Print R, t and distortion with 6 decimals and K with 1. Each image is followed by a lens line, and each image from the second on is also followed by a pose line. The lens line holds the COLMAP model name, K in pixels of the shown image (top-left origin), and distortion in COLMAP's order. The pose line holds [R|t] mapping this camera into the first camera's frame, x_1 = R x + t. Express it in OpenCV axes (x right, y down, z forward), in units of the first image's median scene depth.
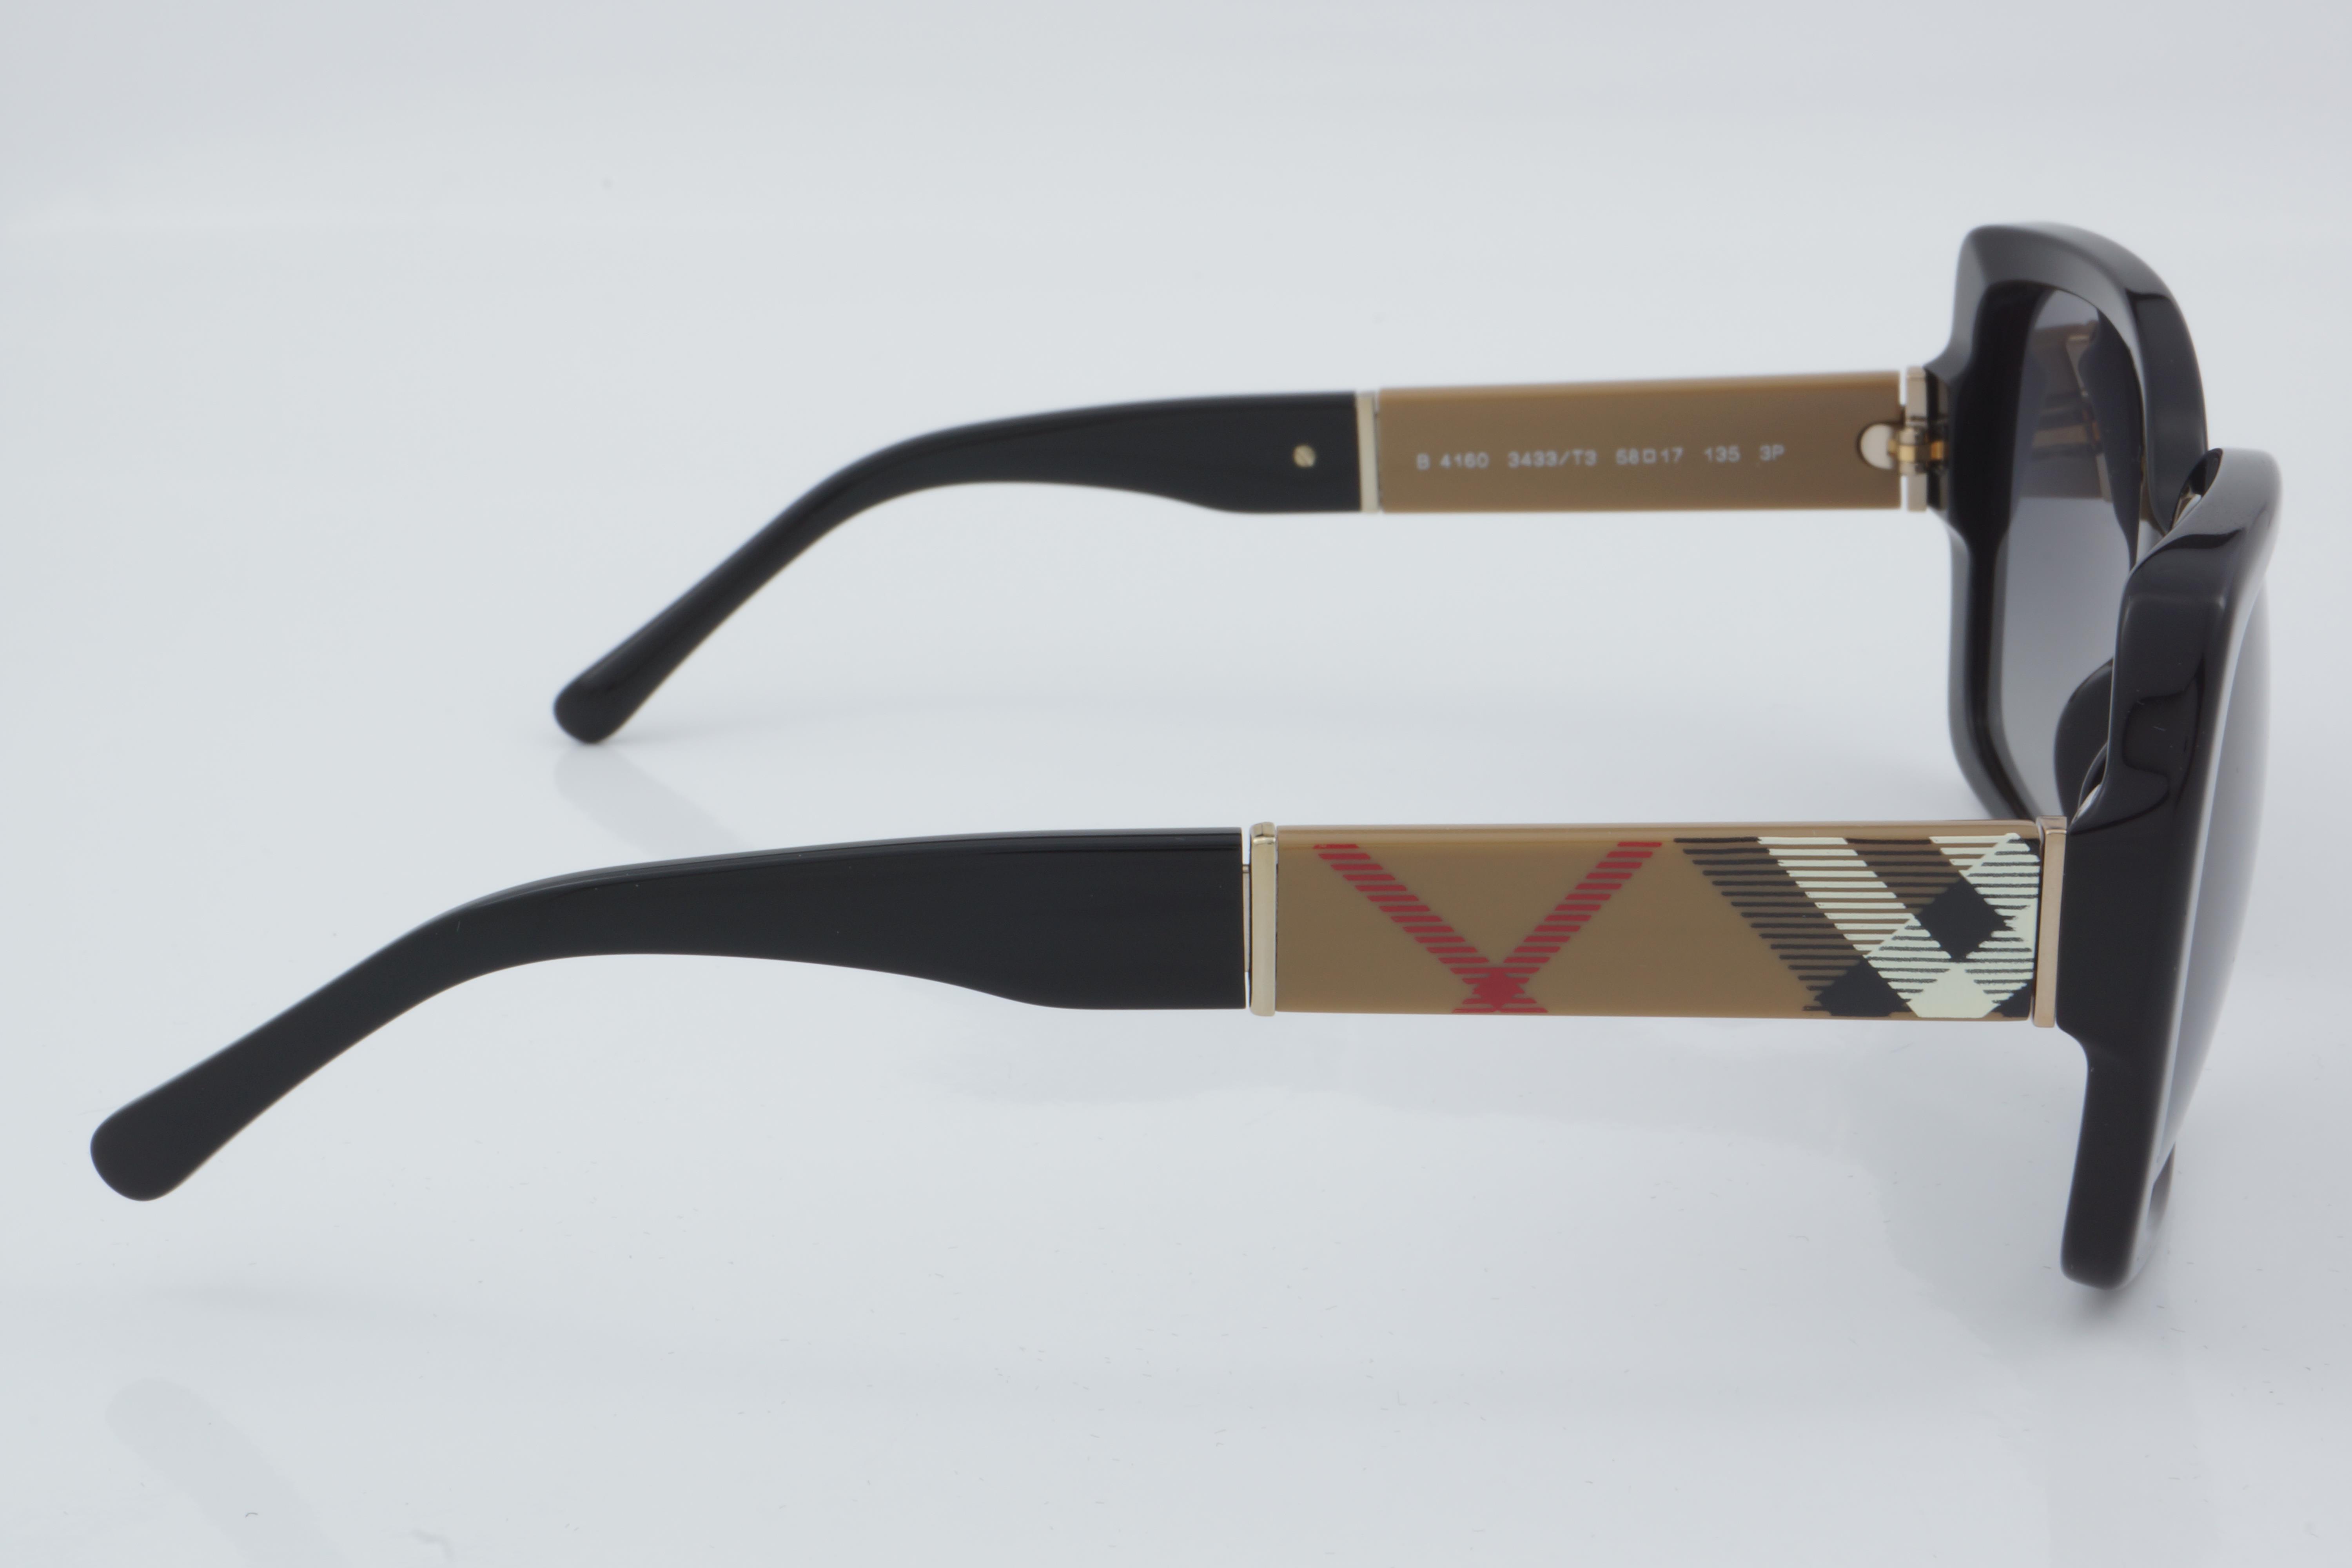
lens RADIAL K [[5442.7, 0, 1176.4], [0, 5442.7, 785.9], [0, 0, 1]] dist [-0.099851, 0.000000]
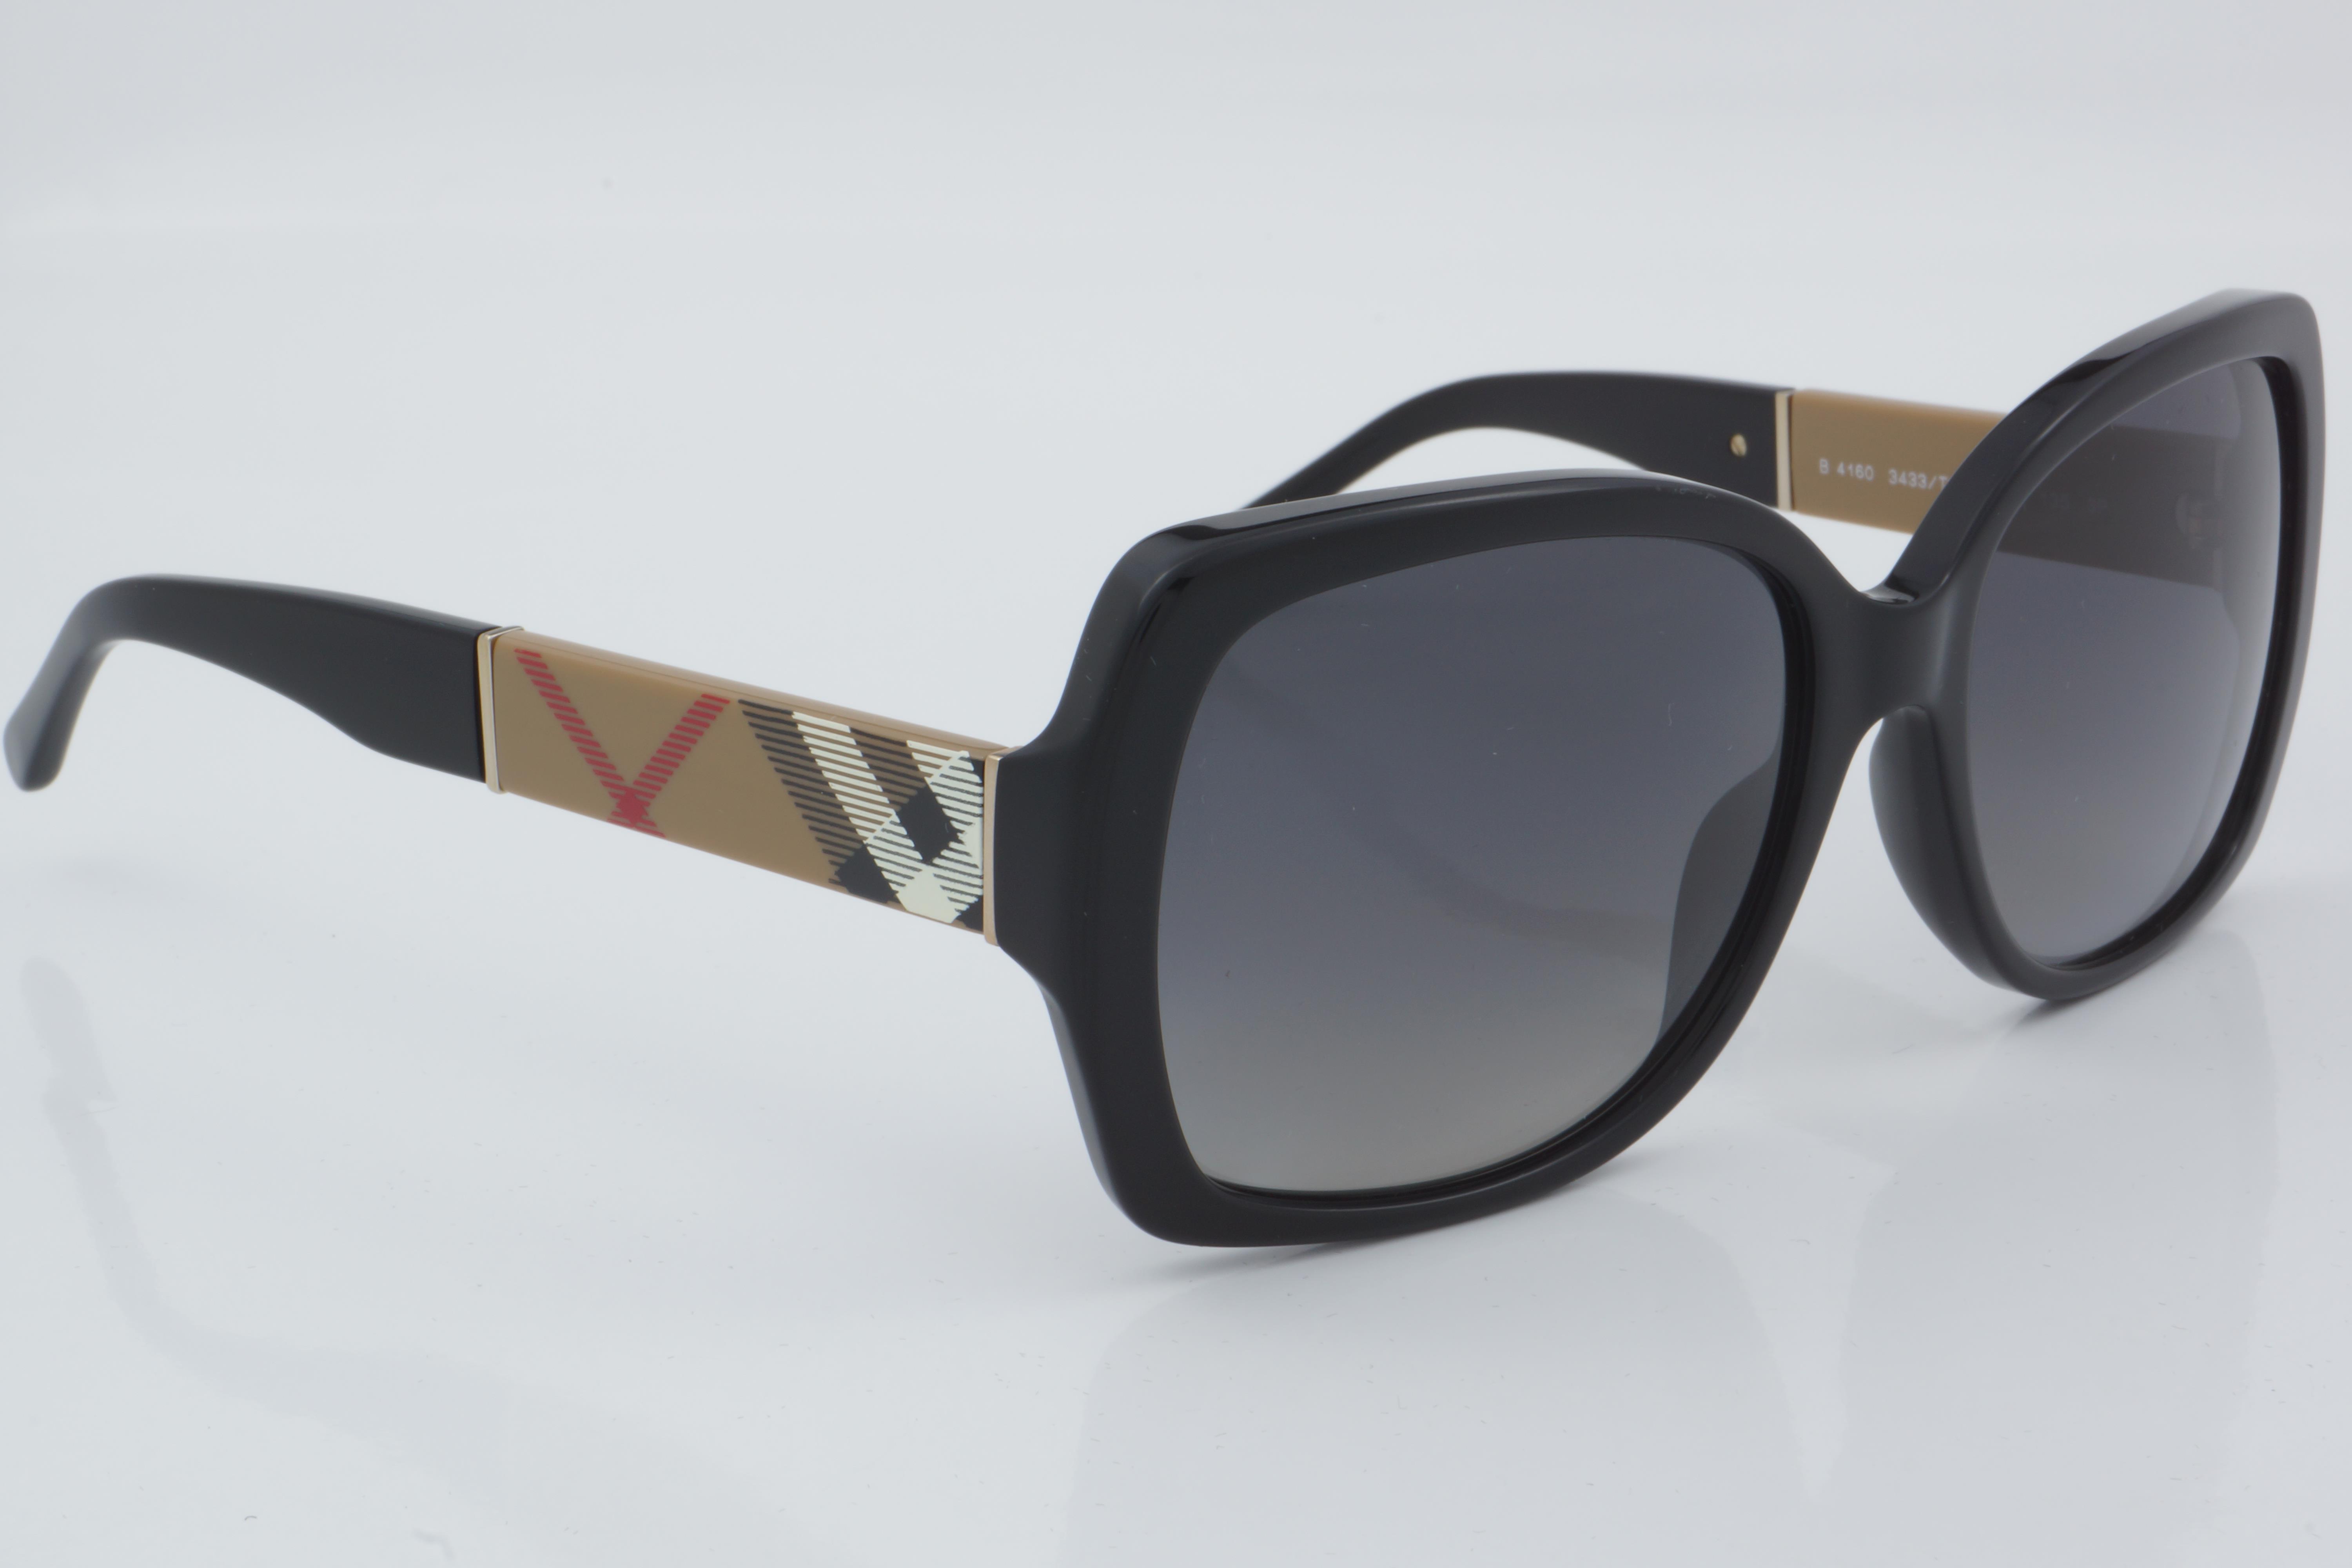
lens RADIAL K [[5442.7, 0, 1177.7], [0, 5442.7, 783.3], [0, 0, 1]] dist [-0.099851, 0.000000]
pose [[0.731164, 0.184117, -0.656886, 0.874540], [-0.189958, 0.979757, 0.063176, -0.059442], [0.655221, 0.078589, 0.751338, 0.233782]]
